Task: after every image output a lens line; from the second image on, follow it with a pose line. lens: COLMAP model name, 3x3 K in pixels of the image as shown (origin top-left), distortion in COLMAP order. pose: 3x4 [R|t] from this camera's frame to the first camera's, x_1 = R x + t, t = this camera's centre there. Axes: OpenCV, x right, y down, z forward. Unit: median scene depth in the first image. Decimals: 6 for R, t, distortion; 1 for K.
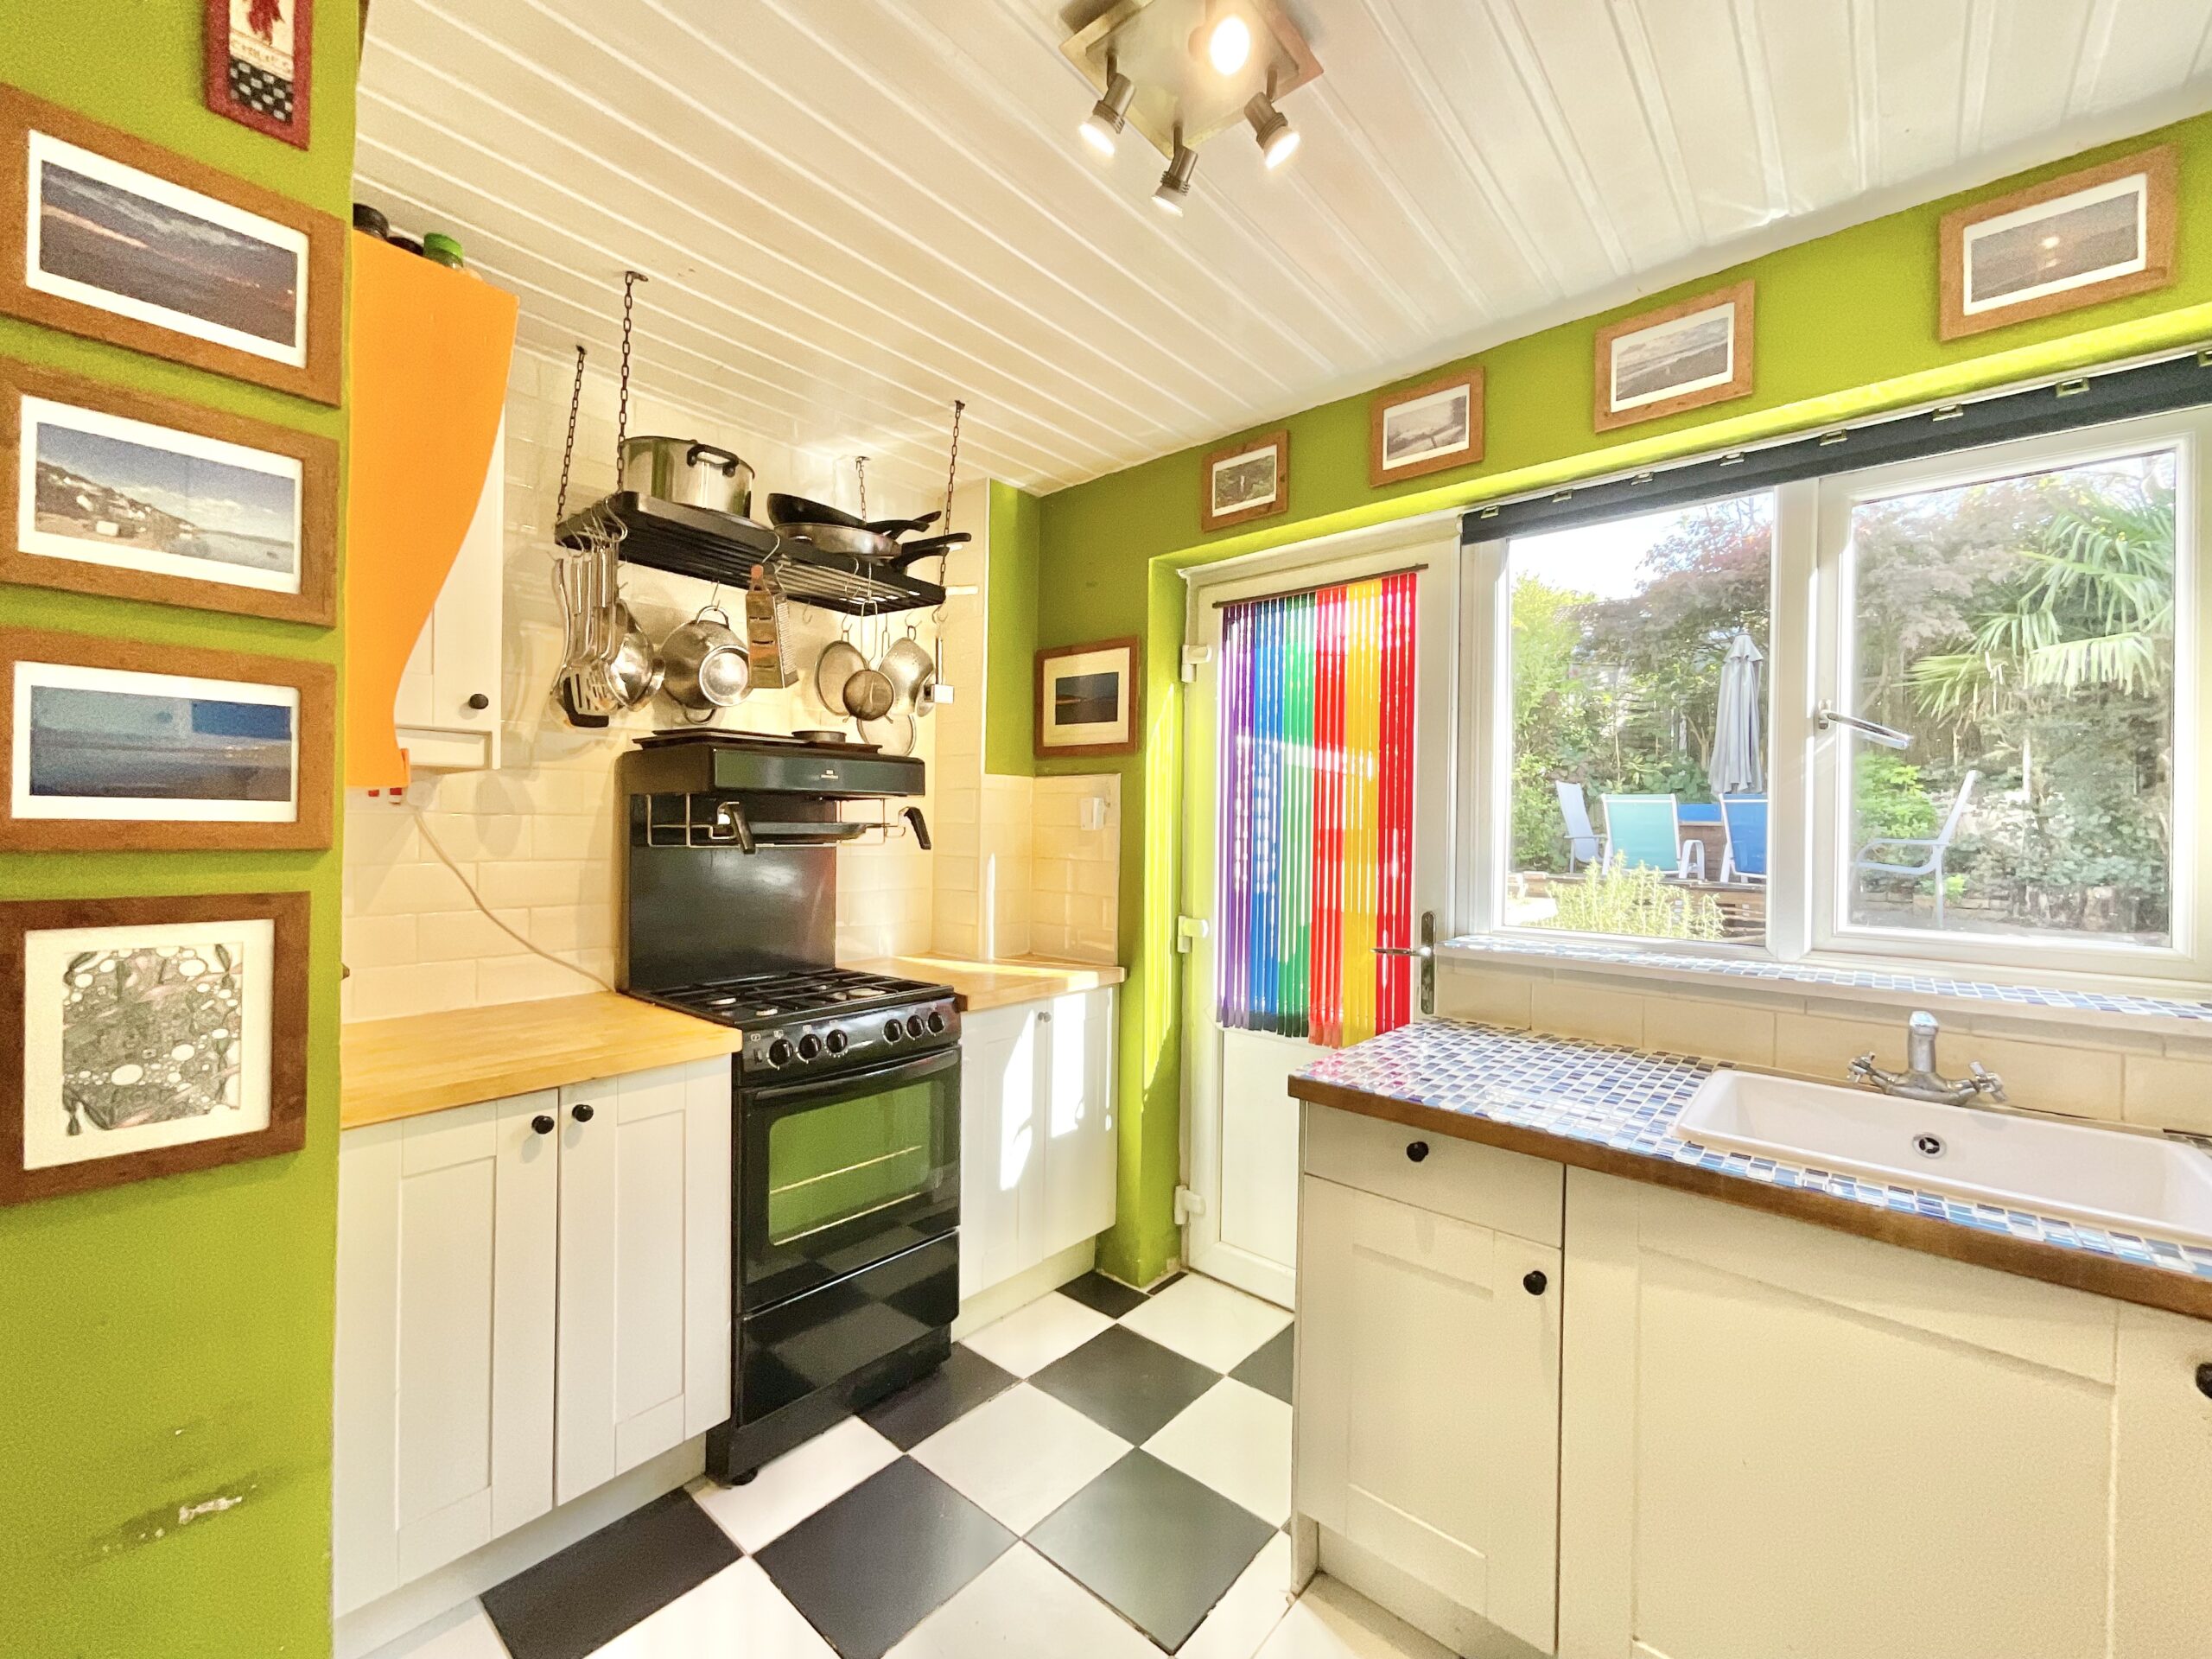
lens RADIAL K [[902.6, 0, 1111.3], [0, 902.6, 823.7], [0, 0, 1]] dist [0.000613, 0.000810]
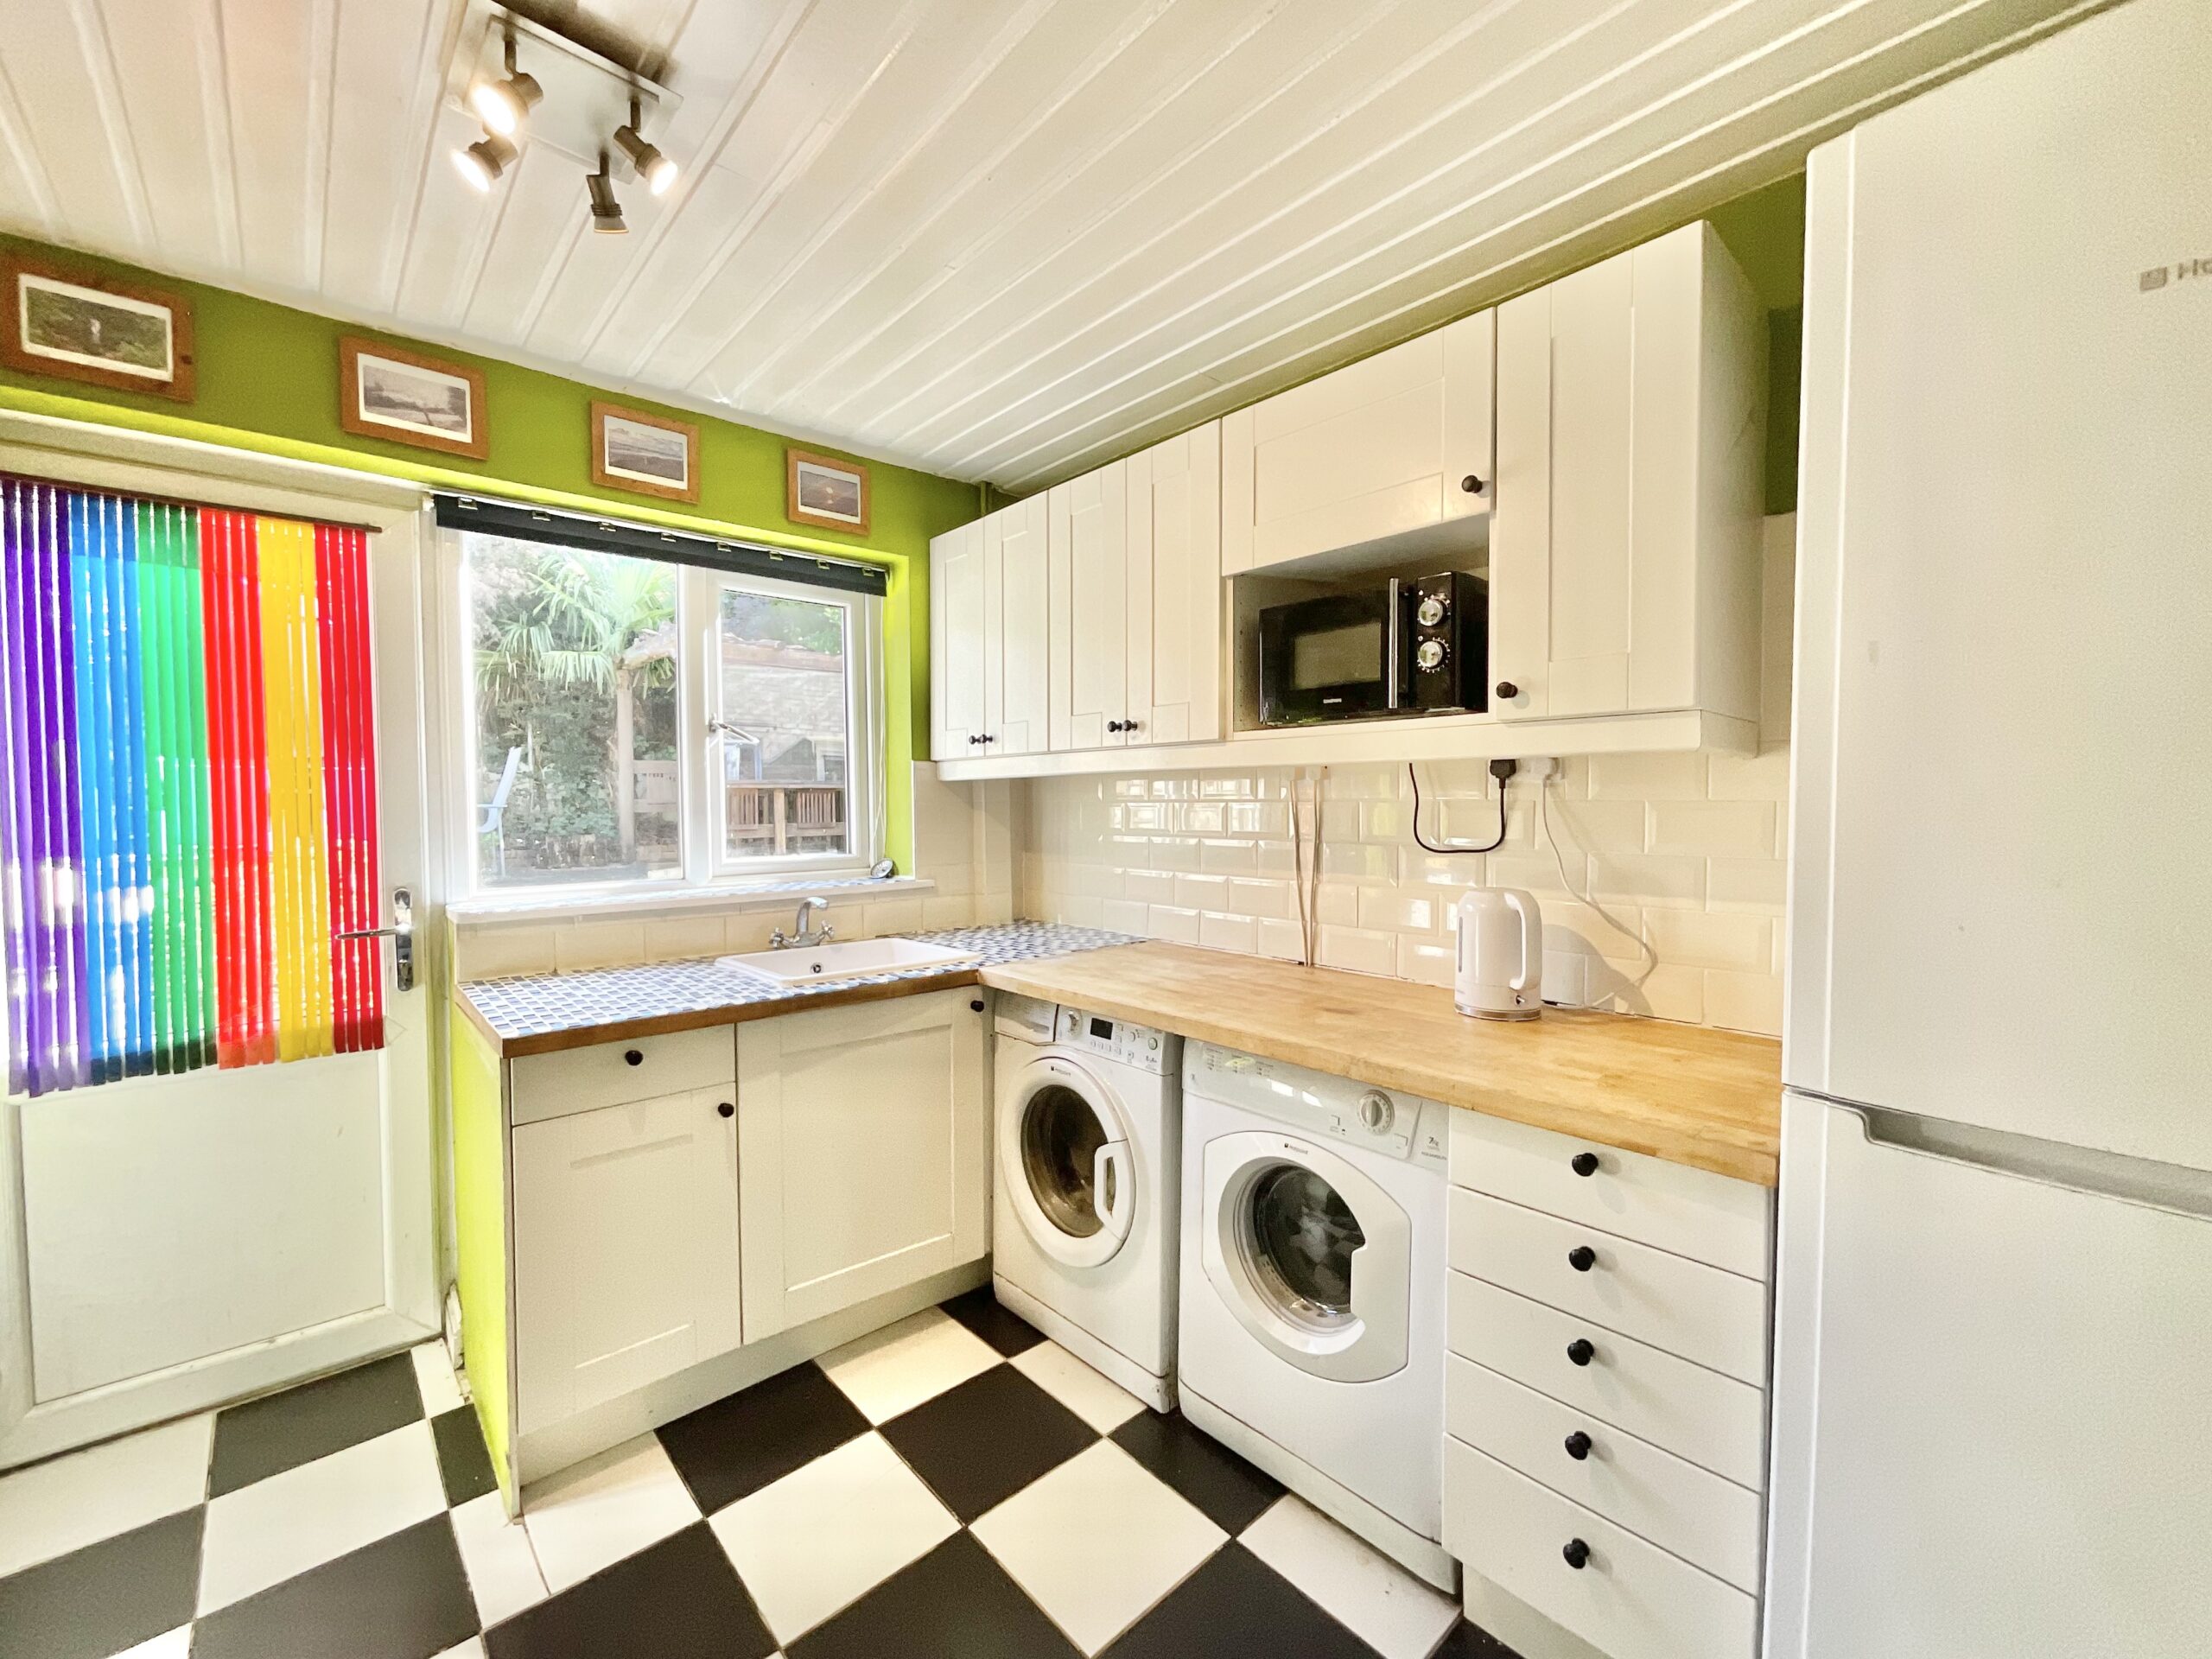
lens RADIAL K [[902.6, 0, 1108.7], [0, 902.6, 829.4], [0, 0, 1]] dist [0.000613, 0.000810]
pose [[0.121849, -0.050861, 0.991245, -0.569125], [0.005686, 0.998706, 0.050545, -0.012809], [-0.992532, -0.000523, 0.121980, 0.125264]]
